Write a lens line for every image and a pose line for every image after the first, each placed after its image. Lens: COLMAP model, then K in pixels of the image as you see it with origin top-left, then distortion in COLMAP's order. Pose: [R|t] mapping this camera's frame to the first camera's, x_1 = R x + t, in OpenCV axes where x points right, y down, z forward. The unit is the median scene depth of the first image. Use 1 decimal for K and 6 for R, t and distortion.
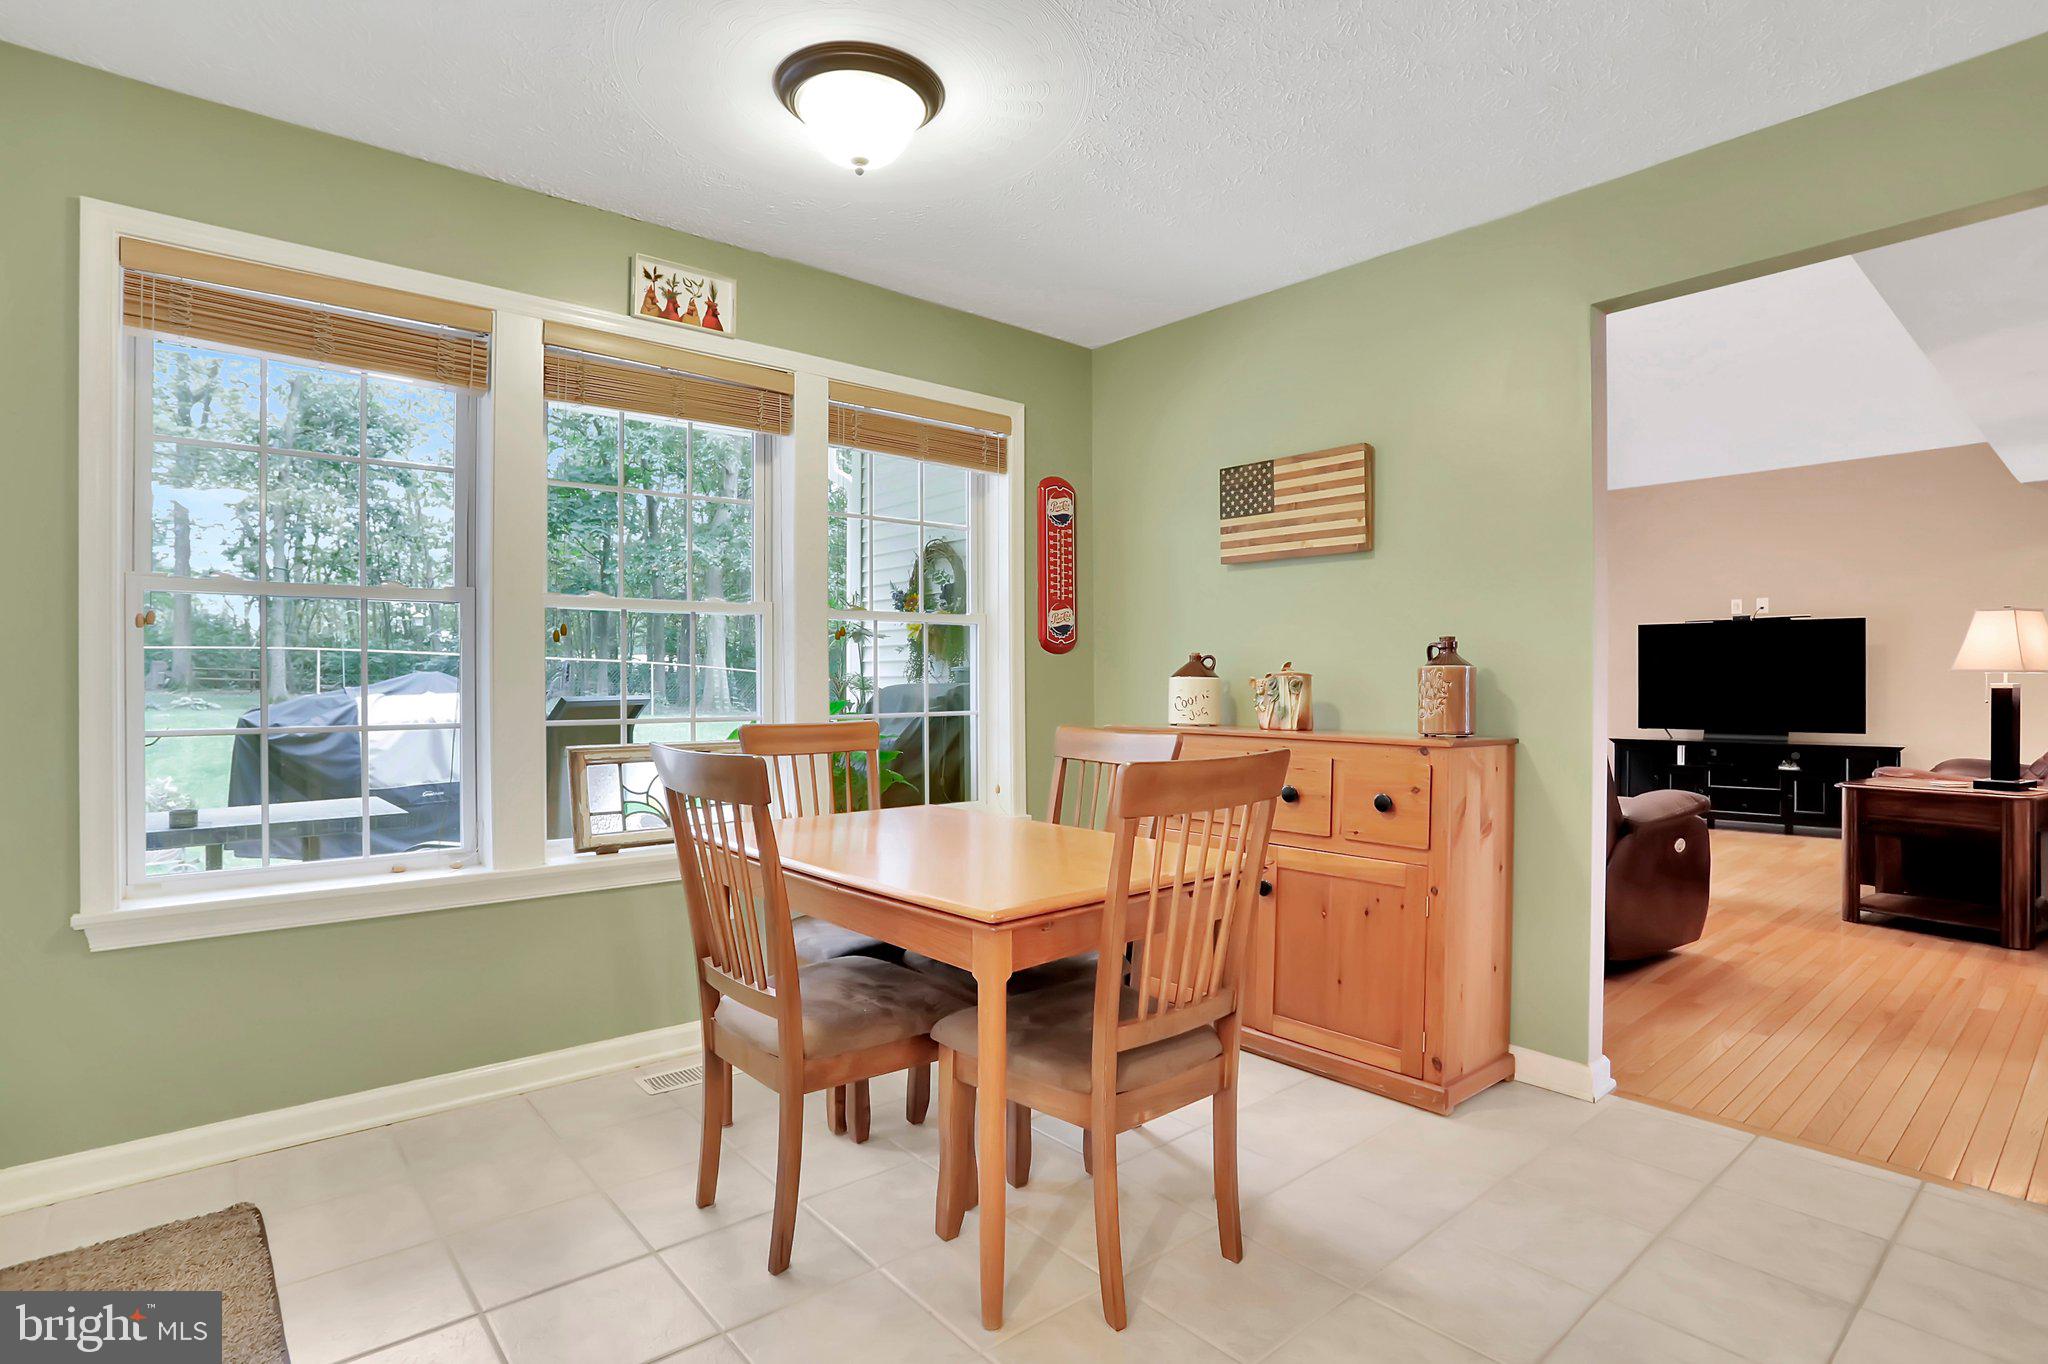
lens RADIAL K [[1008.6, 0, 1020.3], [0, 1008.6, 684.5], [0, 0, 1]] dist [-0.022919, -0.000196]
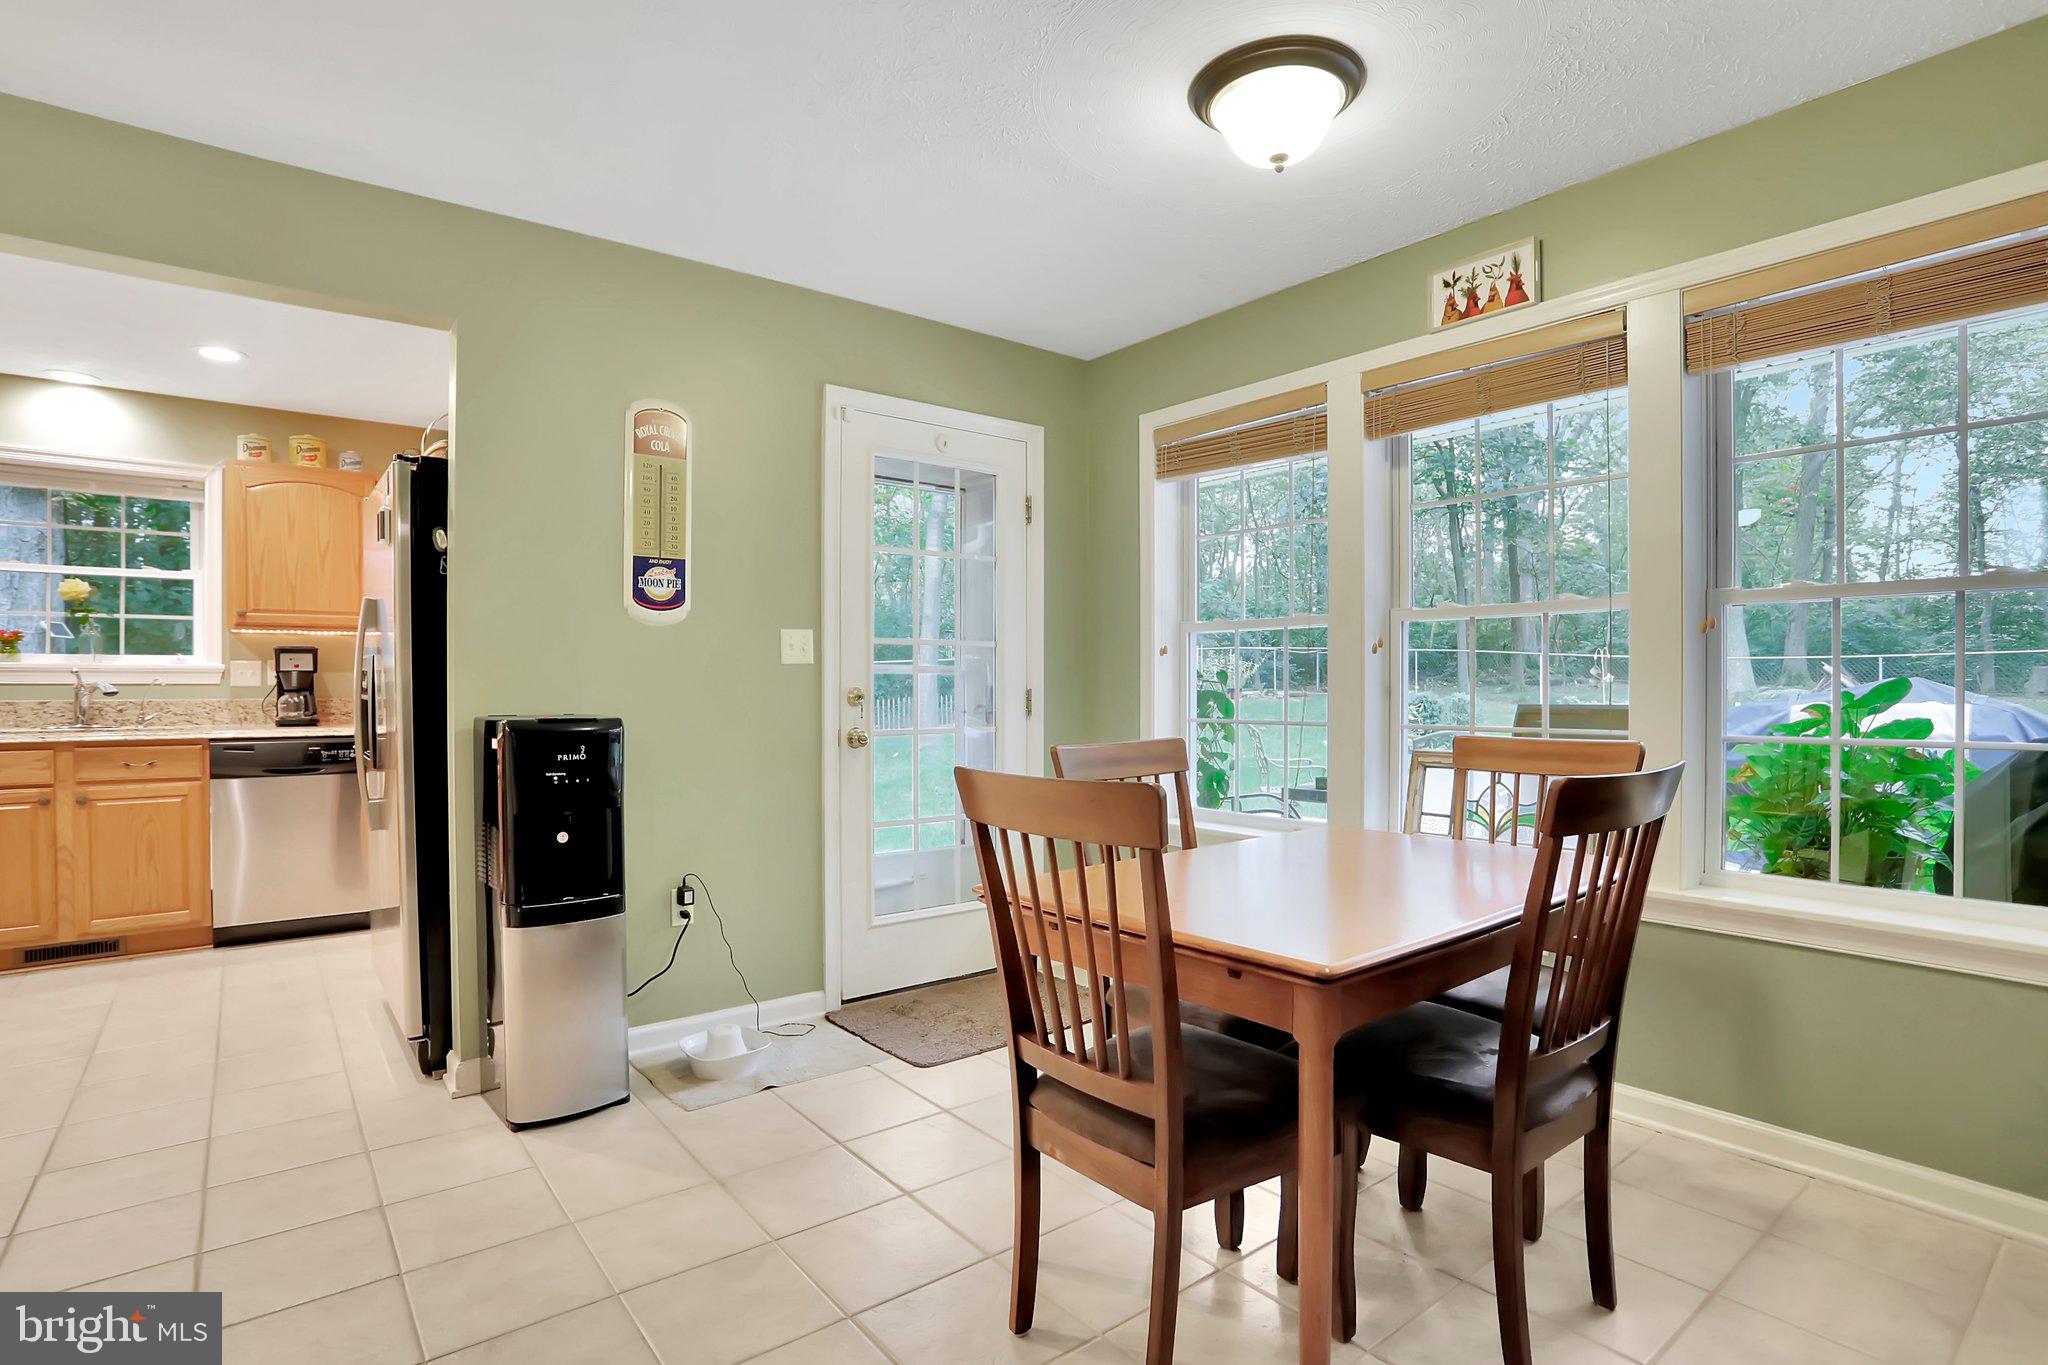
lens RADIAL K [[1008.6, 0, 1025.0], [0, 1008.6, 692.5], [0, 0, 1]] dist [-0.022919, -0.000196]
pose [[-0.024536, 0.017714, -0.999542, 0.639699], [-0.003485, 0.999835, 0.017805, -0.015010], [0.999693, 0.003920, -0.024470, 0.592622]]
